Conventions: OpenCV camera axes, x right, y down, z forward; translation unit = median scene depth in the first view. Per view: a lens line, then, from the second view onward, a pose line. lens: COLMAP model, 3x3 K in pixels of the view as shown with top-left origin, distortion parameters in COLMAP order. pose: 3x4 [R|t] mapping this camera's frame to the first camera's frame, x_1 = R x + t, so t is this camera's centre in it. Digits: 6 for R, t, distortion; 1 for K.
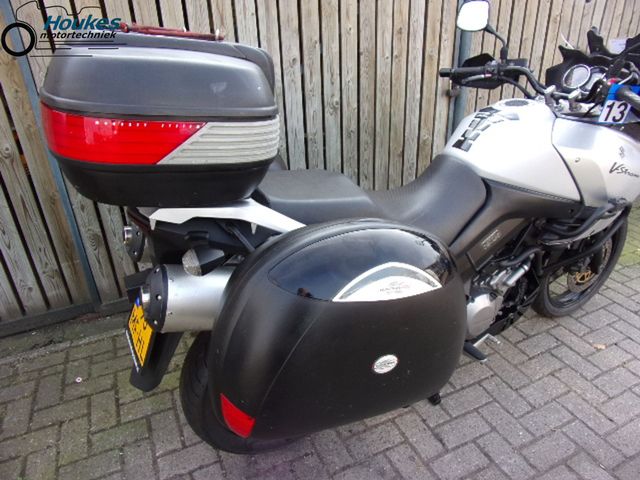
lens RADIAL K [[451.1, 0, 322.3], [0, 451.1, 241.8], [0, 0, 1]] dist [-0.070680, 0.035156]
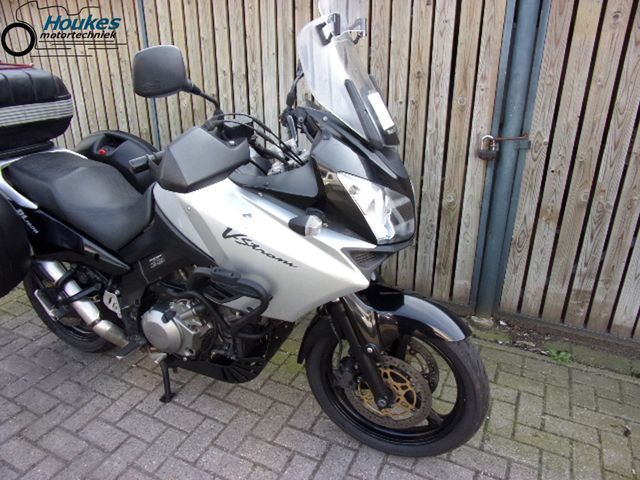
lens RADIAL K [[451.1, 0, 322.3], [0, 451.1, 241.8], [0, 0, 1]] dist [-0.070680, 0.035156]
pose [[0.626683, 0.322079, -0.709601, 1.156664], [-0.367605, 0.925092, 0.095239, -0.250111], [0.687121, 0.201169, 0.698138, 0.427280]]
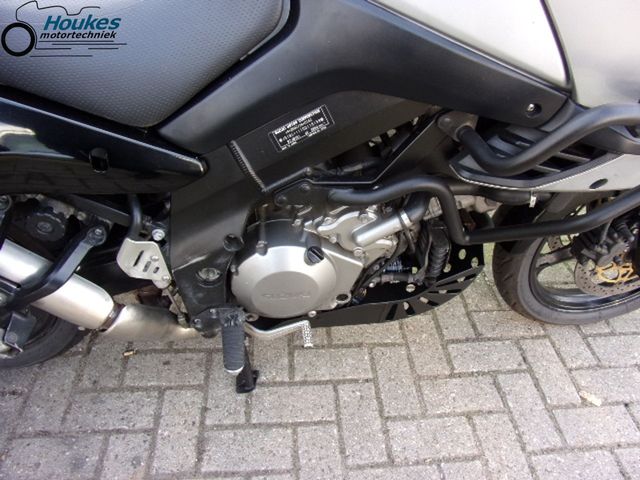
lens RADIAL K [[451.1, 0, 322.3], [0, 451.1, 241.8], [0, 0, 1]] dist [-0.070680, 0.035156]
pose [[0.933904, 0.284590, -0.216408, 0.435025], [-0.226047, 0.938970, 0.259303, -0.016831], [0.276996, -0.193246, 0.941238, 0.488266]]
